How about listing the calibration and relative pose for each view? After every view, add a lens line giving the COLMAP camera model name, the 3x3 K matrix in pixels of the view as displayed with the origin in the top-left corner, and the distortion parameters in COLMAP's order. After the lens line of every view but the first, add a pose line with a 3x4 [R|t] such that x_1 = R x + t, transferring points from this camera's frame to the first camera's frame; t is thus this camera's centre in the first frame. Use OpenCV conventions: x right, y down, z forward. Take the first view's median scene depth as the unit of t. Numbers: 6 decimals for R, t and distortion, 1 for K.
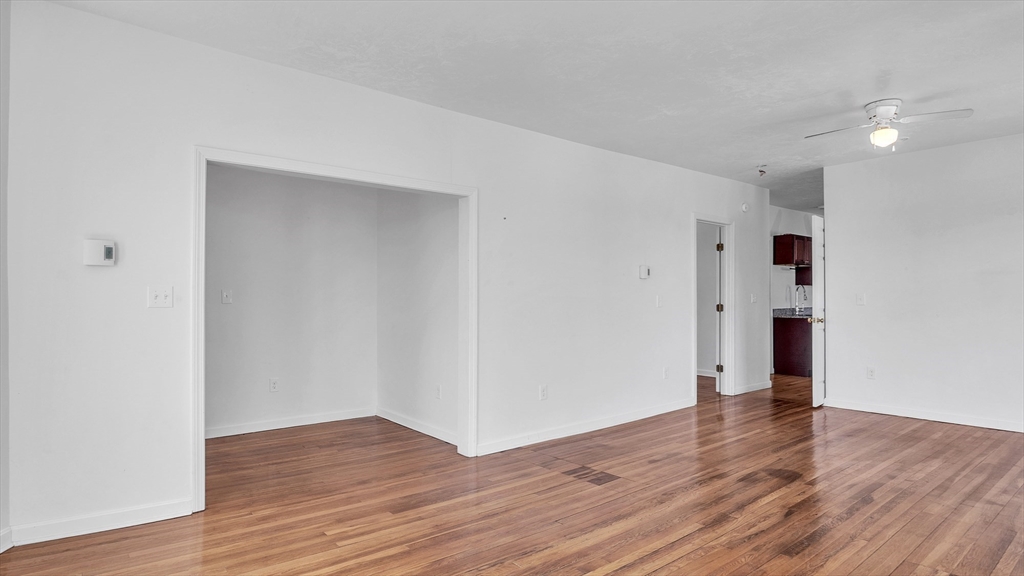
lens RADIAL K [[570.8, 0, 515.5], [0, 570.8, 287.2], [0, 0, 1]] dist [-0.004156, -0.003124]
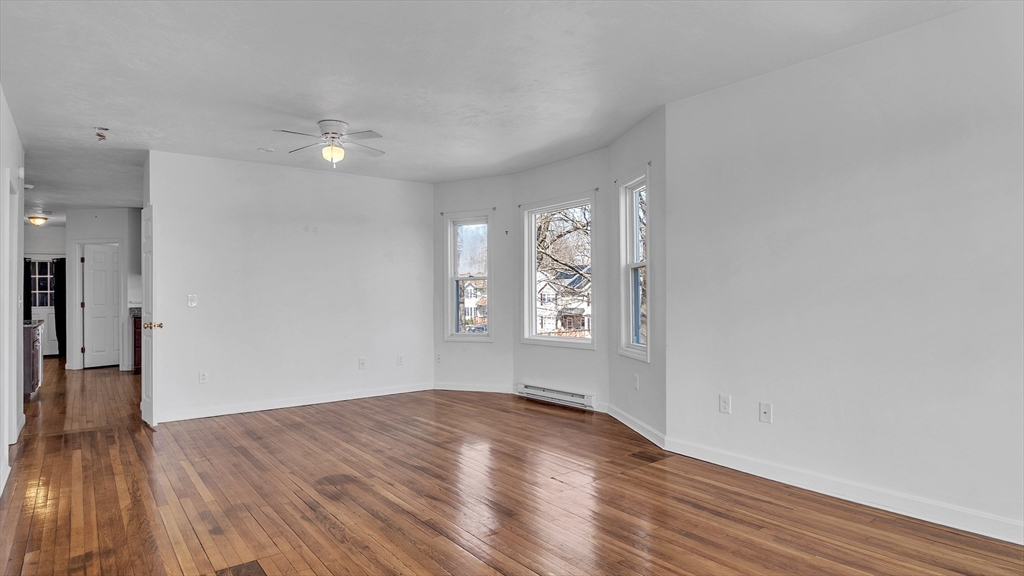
lens RADIAL K [[570.8, 0, 515.5], [0, 570.8, 287.2], [0, 0, 1]] dist [-0.004156, -0.003124]
pose [[0.044284, 0.013467, 0.998928, -0.485032], [-0.010358, 0.999862, -0.013021, 0.008352], [-0.998965, -0.009771, 0.044417, 0.645000]]
